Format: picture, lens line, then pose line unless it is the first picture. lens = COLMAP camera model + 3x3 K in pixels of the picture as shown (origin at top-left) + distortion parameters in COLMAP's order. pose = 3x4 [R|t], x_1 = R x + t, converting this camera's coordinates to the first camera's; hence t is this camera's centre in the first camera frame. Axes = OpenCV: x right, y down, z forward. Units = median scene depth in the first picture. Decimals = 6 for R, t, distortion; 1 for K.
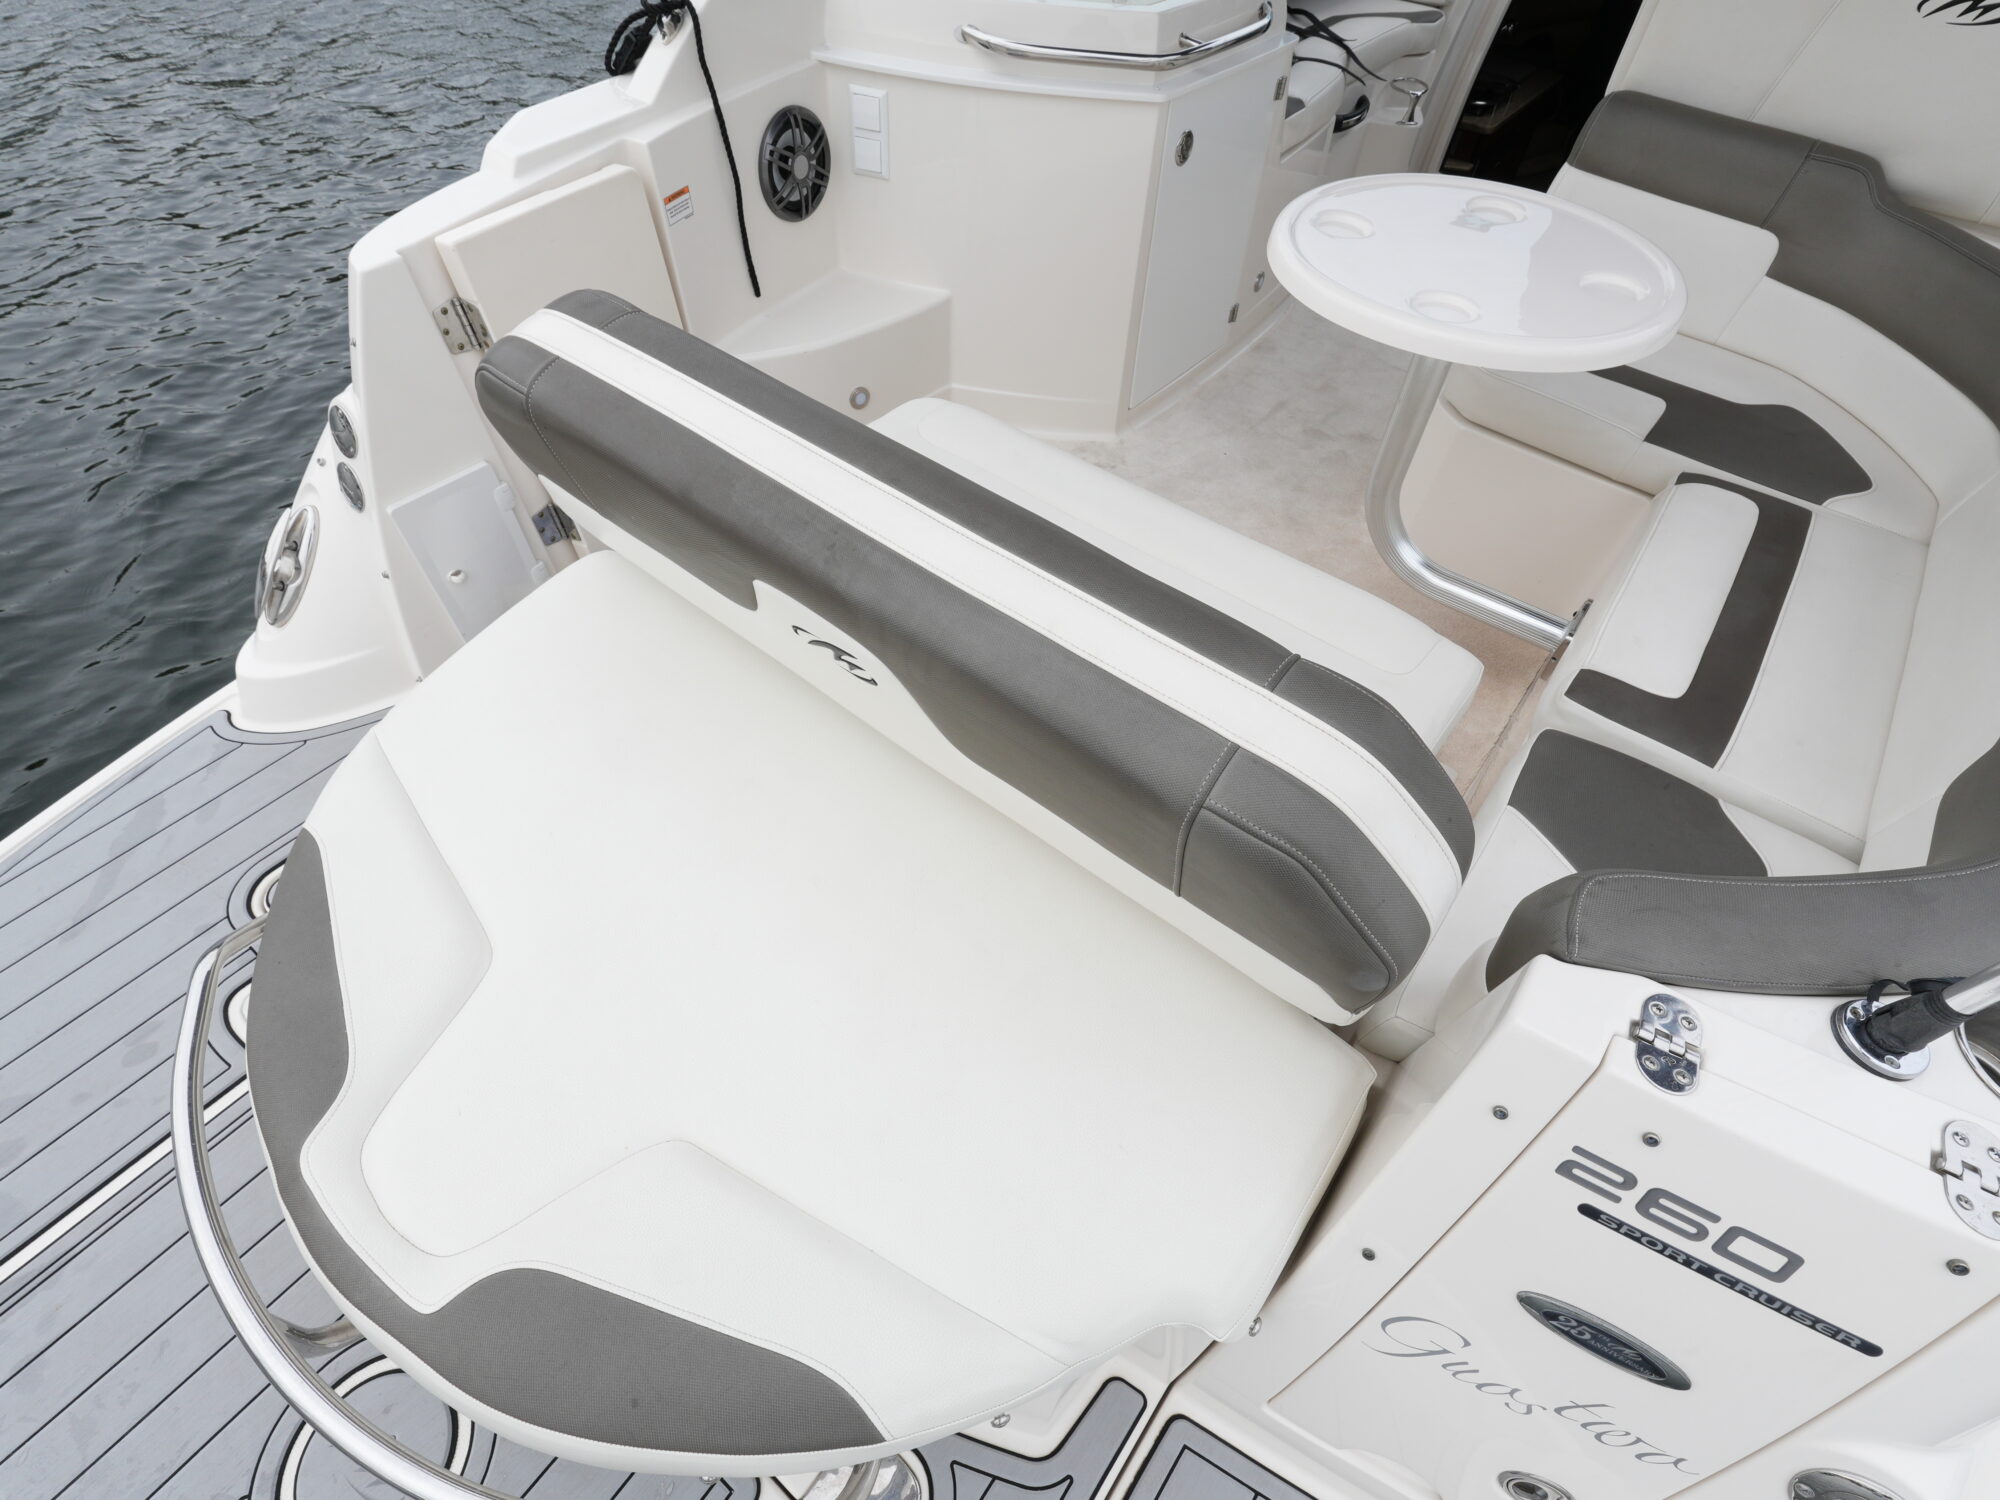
lens RADIAL K [[933.3, 0, 998.9], [0, 933.3, 753.6], [0, 0, 1]] dist [-0.002870, -0.000952]
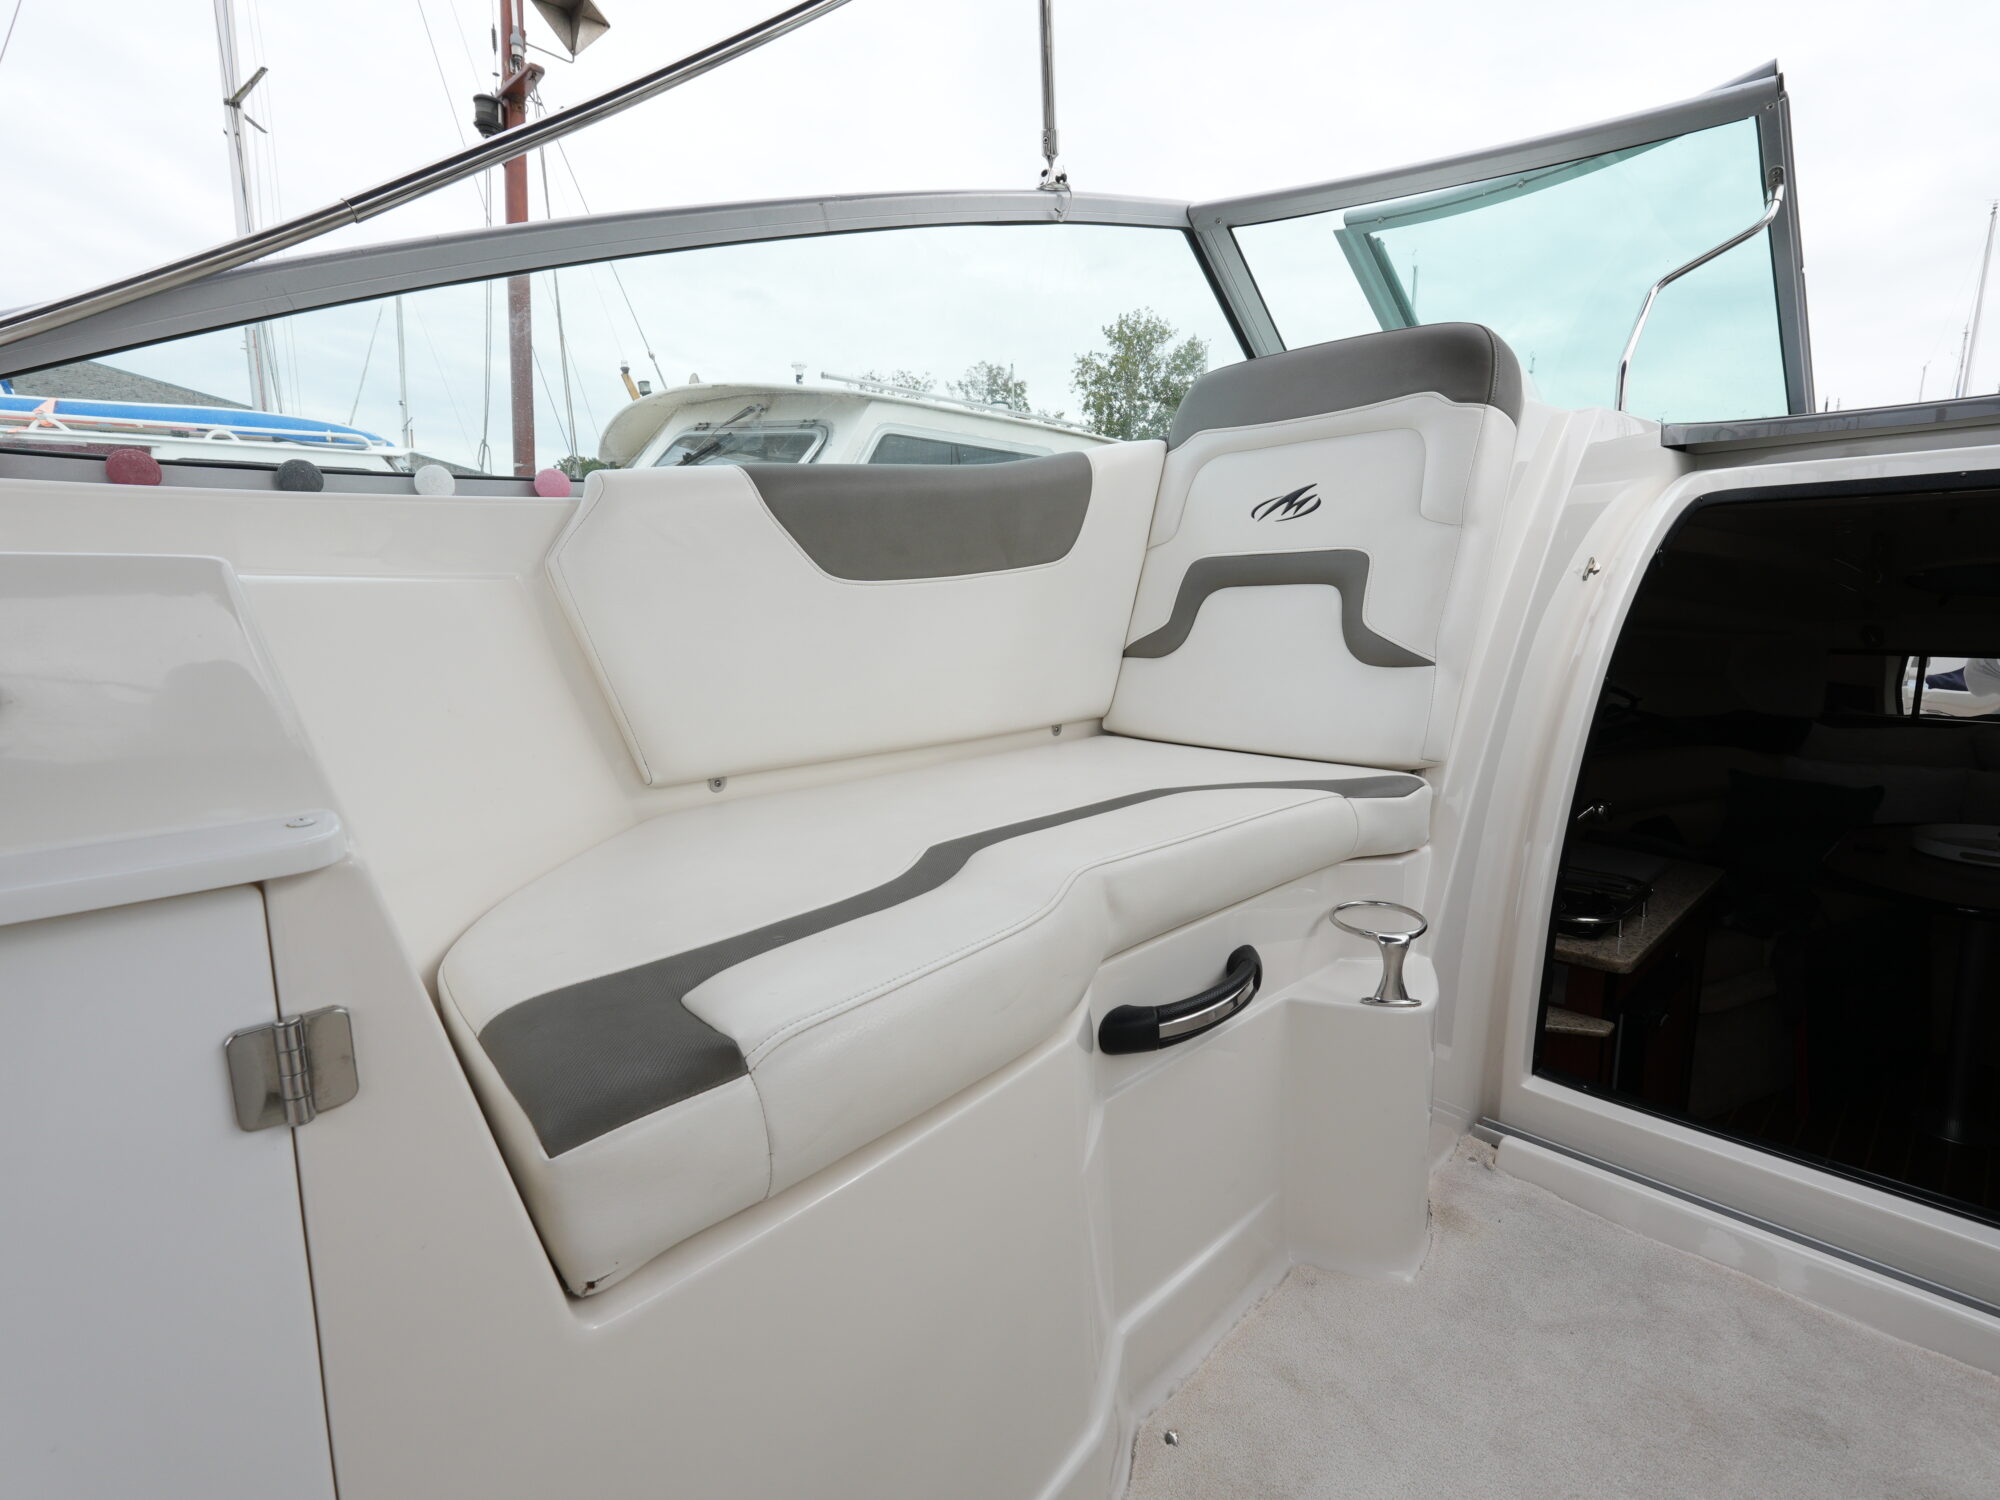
lens RADIAL K [[933.3, 0, 998.9], [0, 933.3, 753.6], [0, 0, 1]] dist [-0.002870, -0.000952]
pose [[0.986455, -0.020870, -0.162702, 0.341086], [-0.092138, 0.750124, -0.654847, -0.481923], [0.135713, 0.660968, 0.738040, 0.618095]]
